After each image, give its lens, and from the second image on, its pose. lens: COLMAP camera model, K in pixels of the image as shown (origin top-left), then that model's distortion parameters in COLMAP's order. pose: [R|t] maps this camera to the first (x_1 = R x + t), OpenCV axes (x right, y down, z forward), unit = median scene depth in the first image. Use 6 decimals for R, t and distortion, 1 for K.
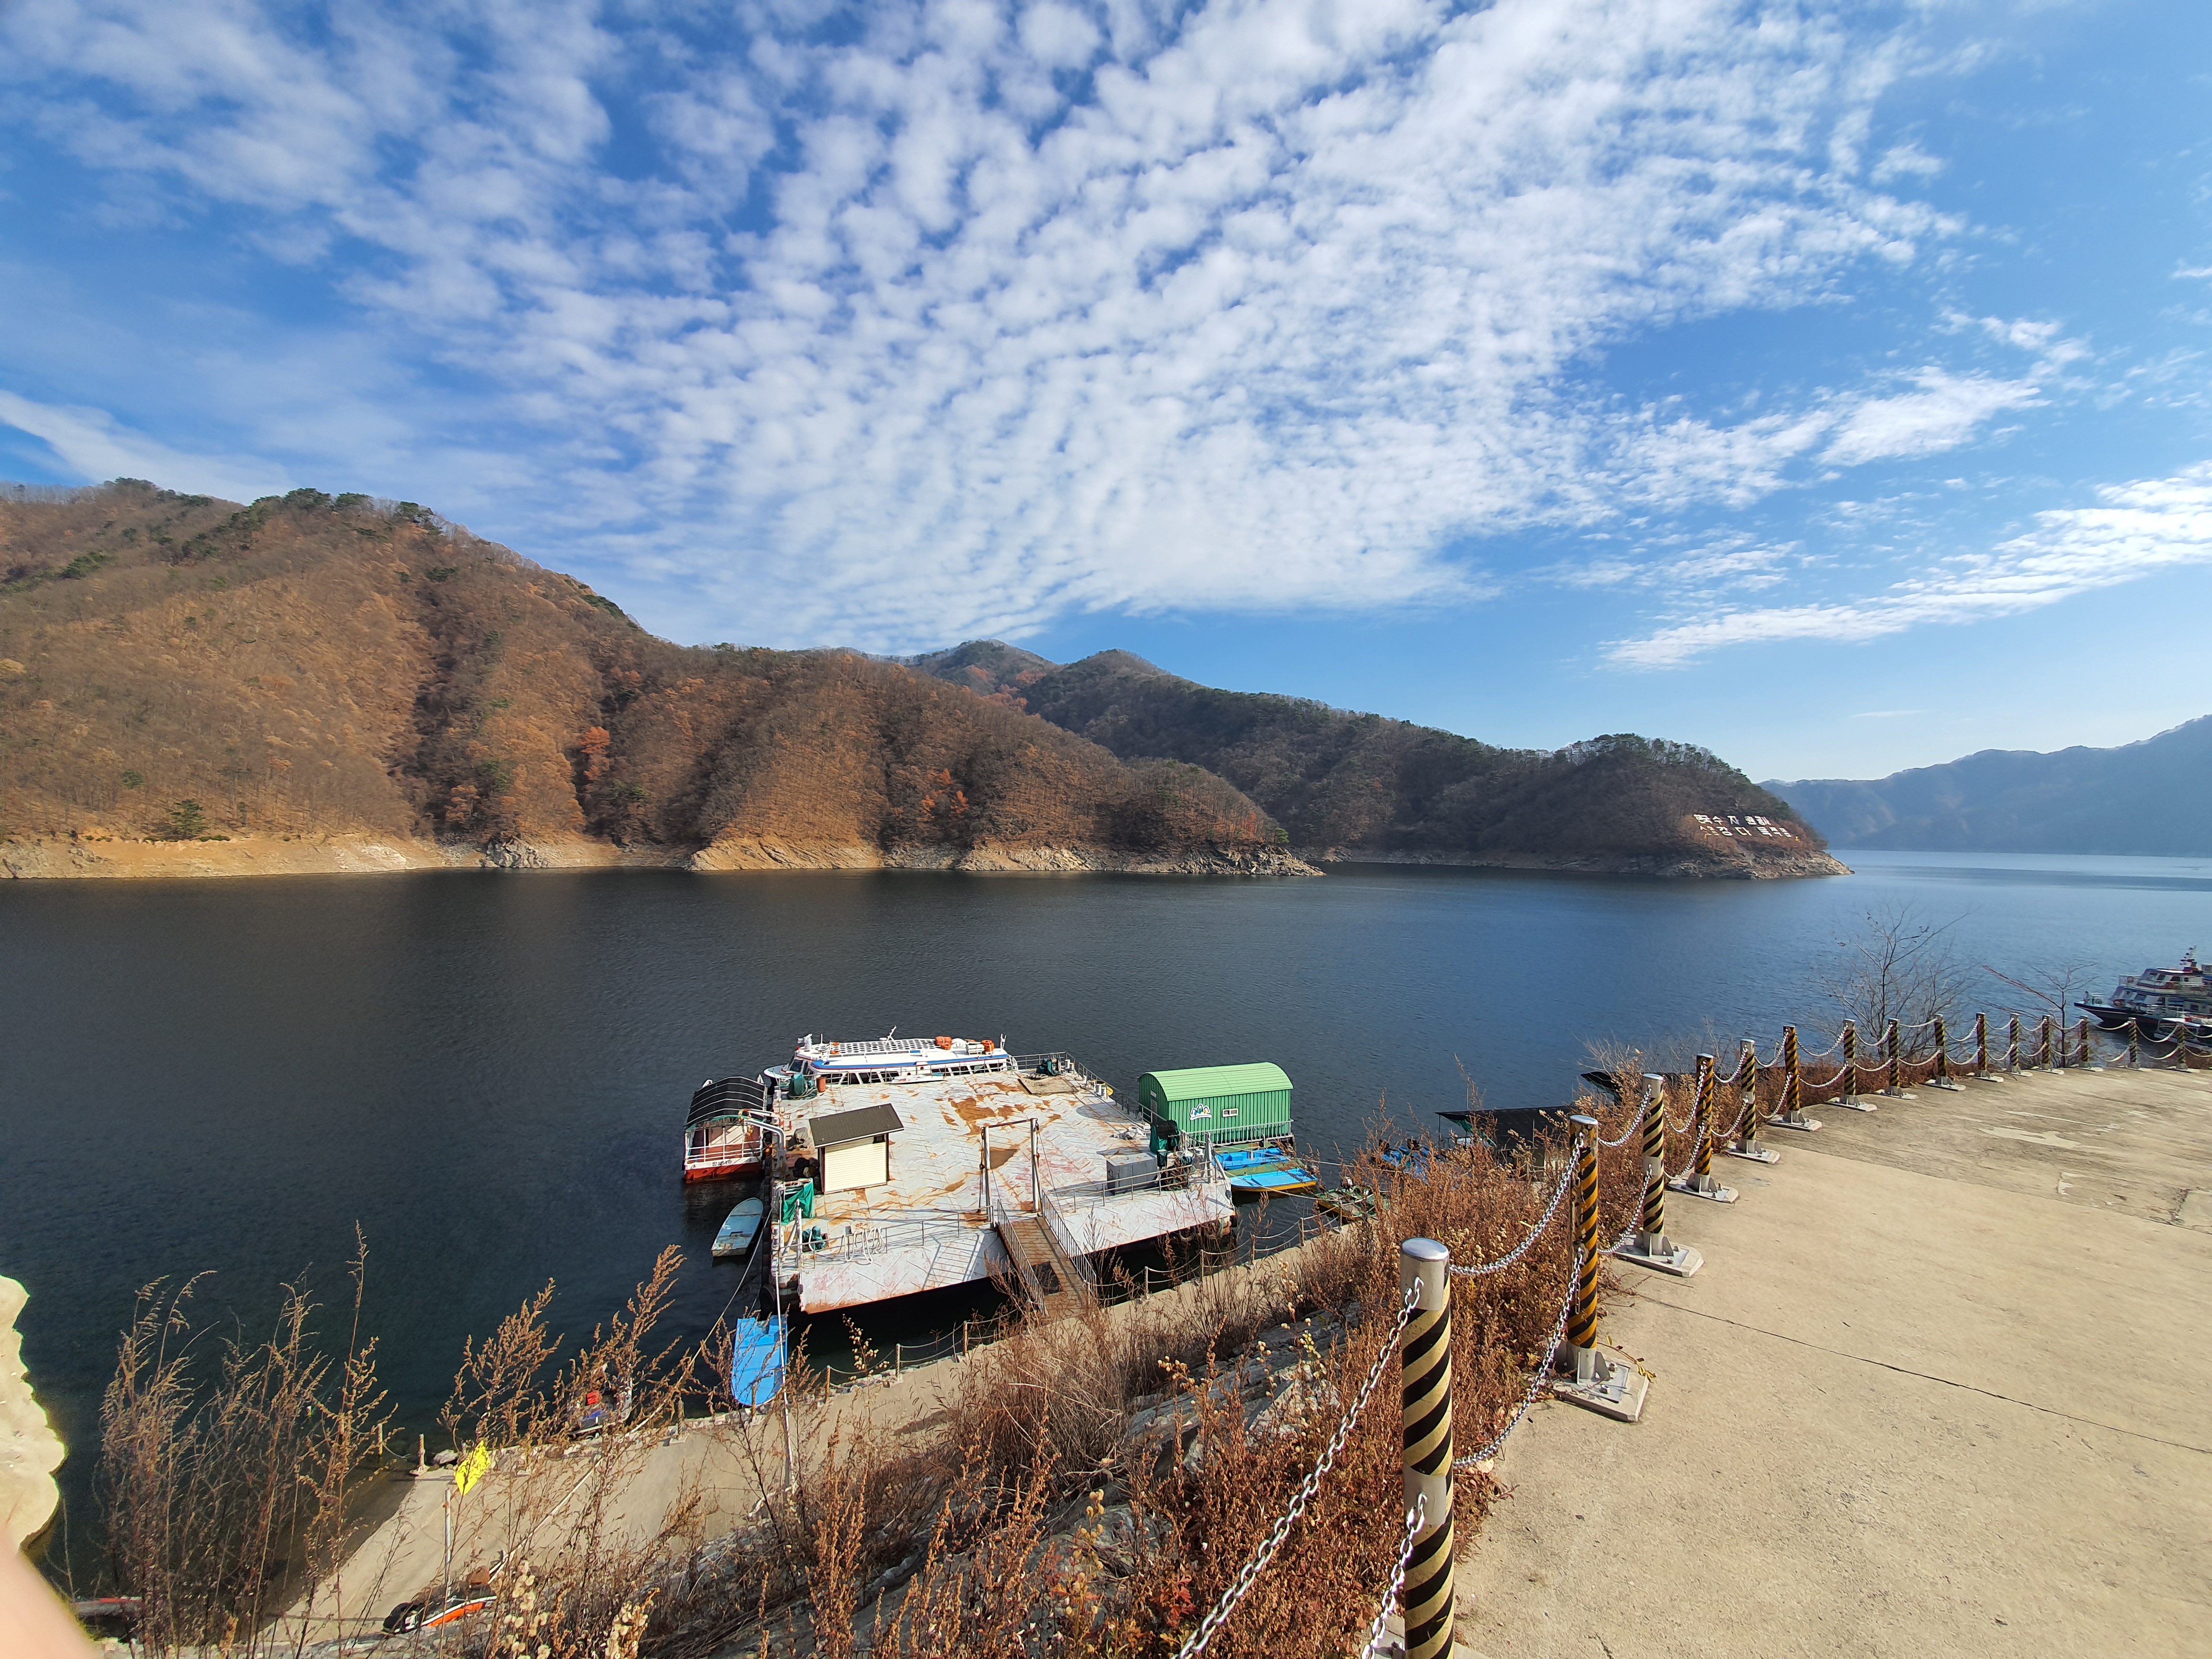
lens RADIAL K [[876.0, 0, 1119.1], [0, 876.0, 825.3], [0, 0, 1]] dist [0.001122, -0.012151]
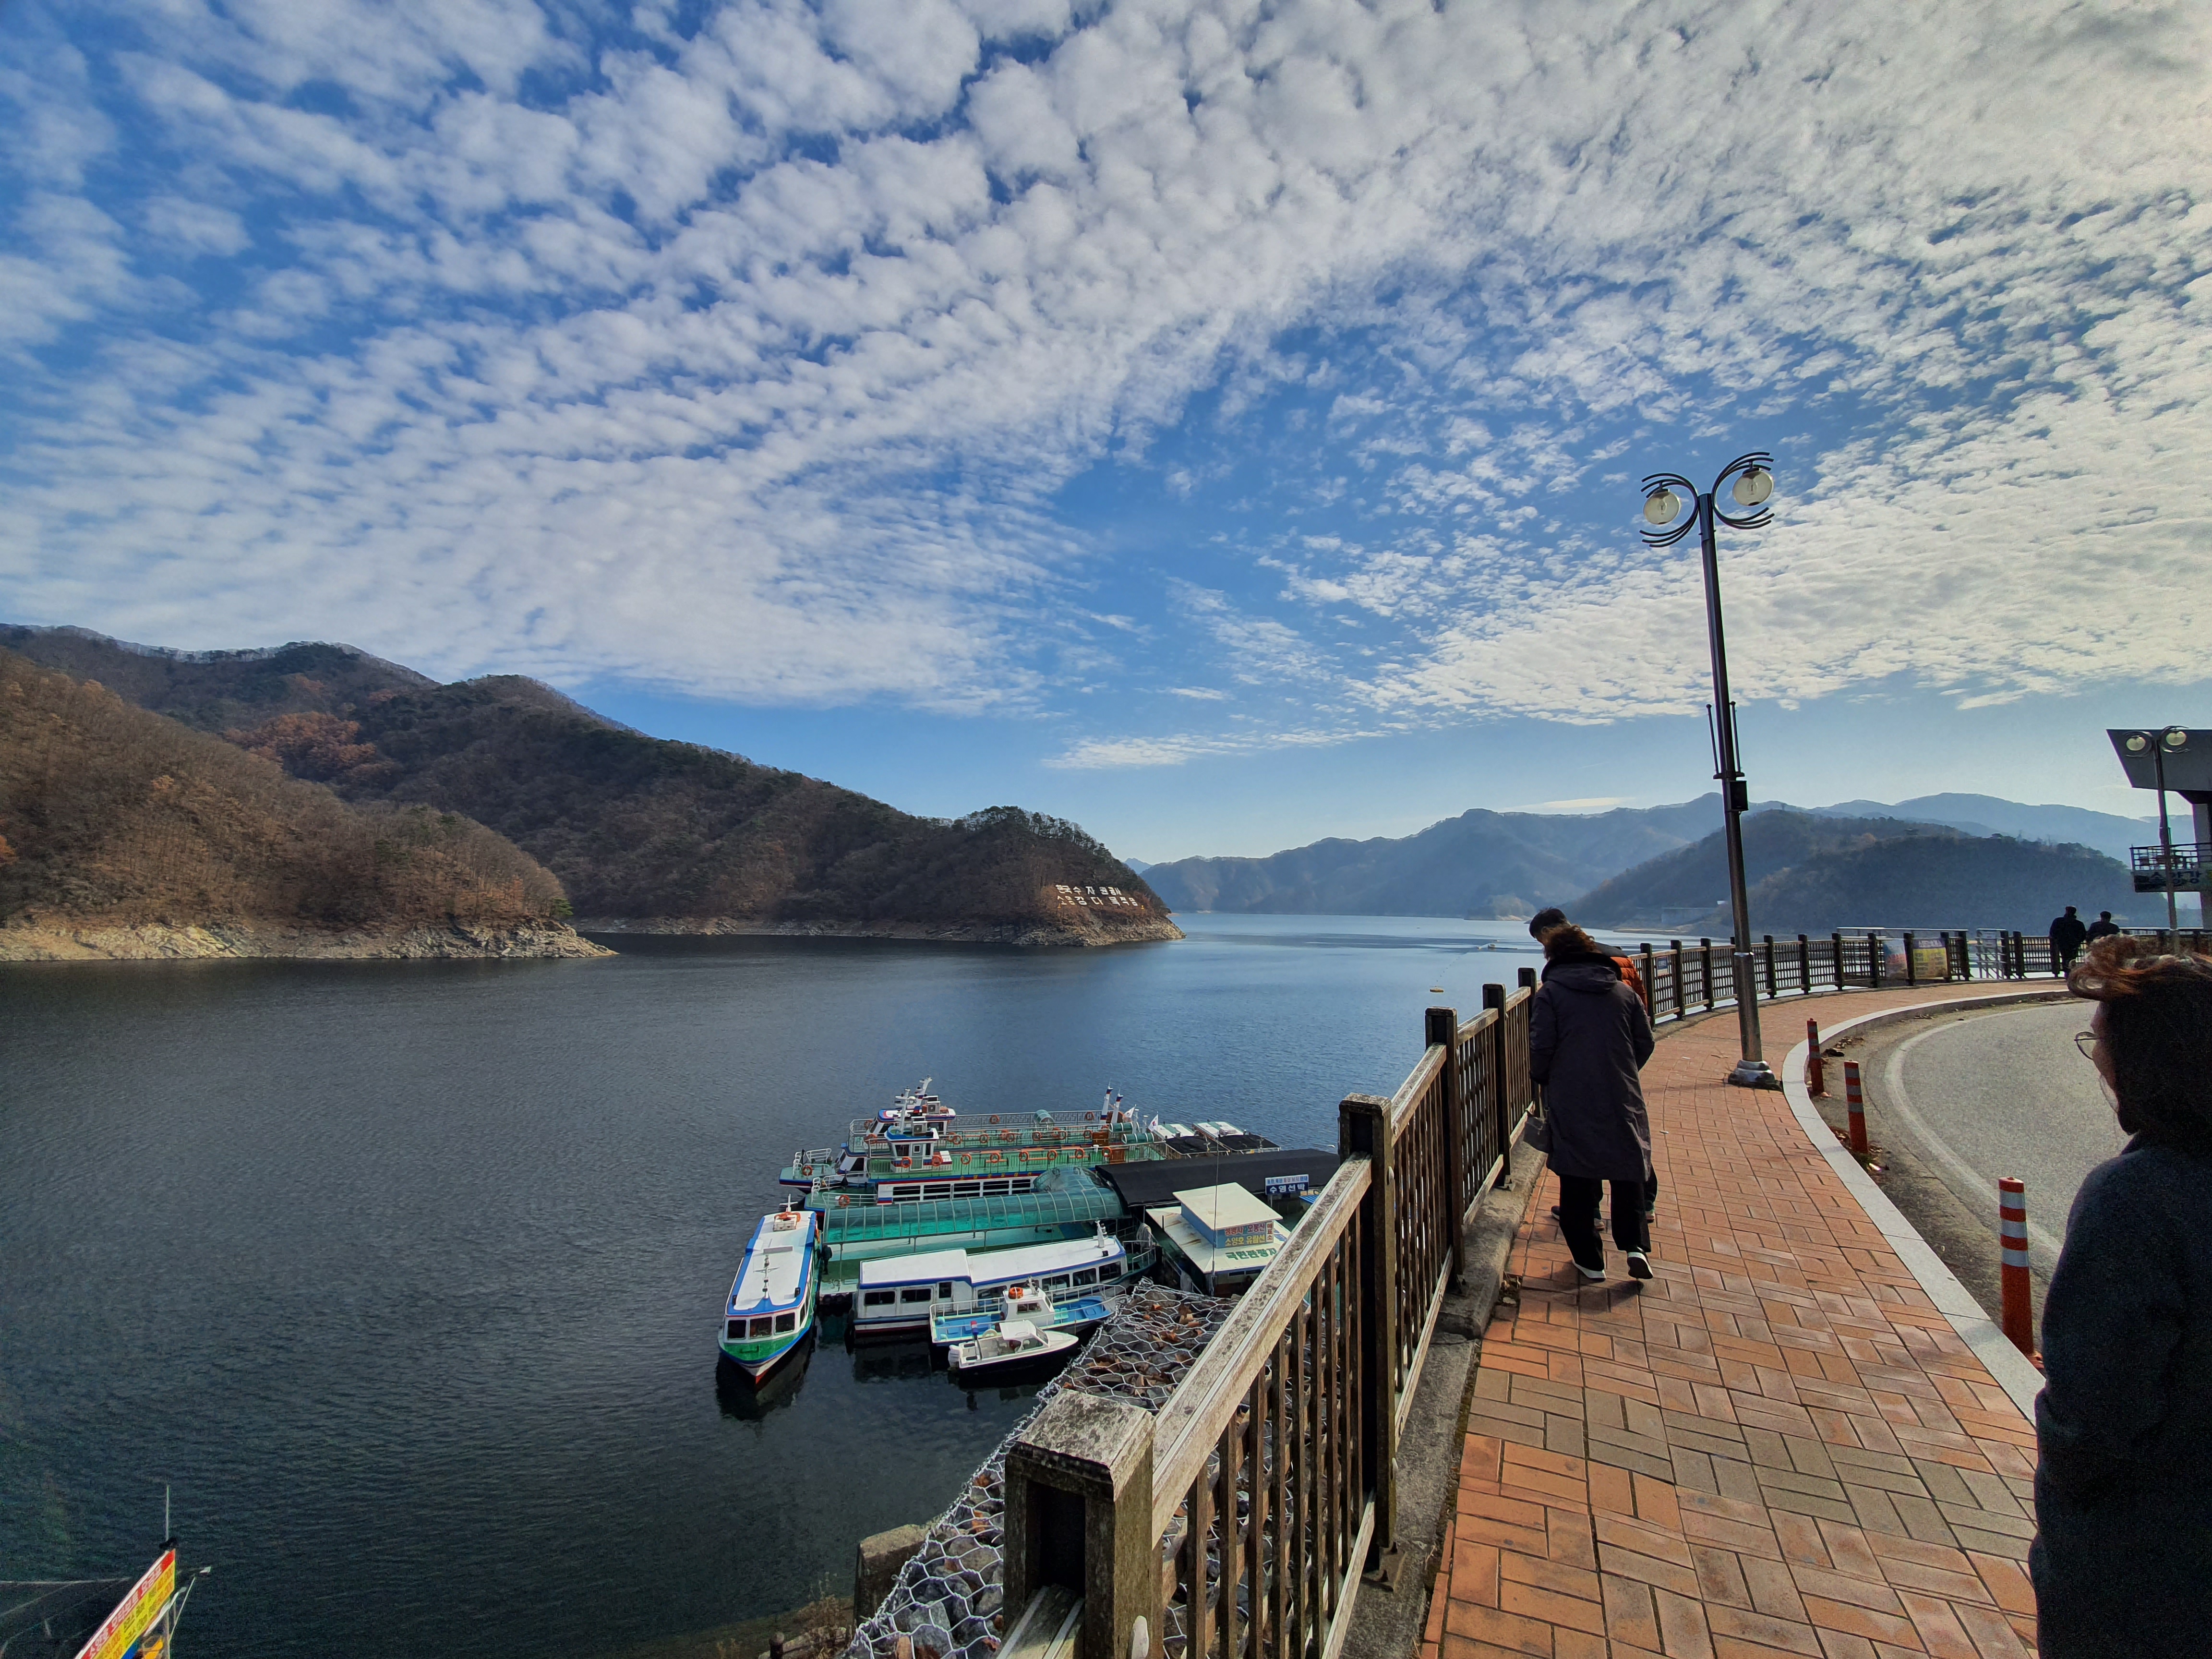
lens RADIAL K [[876.0, 0, 1119.1], [0, 876.0, 825.3], [0, 0, 1]] dist [0.001122, -0.012151]
pose [[0.859387, 0.043967, 0.509431, 0.173144], [-0.006011, 0.997096, -0.075914, -0.003979], [-0.511290, 0.062178, 0.857156, 0.042980]]
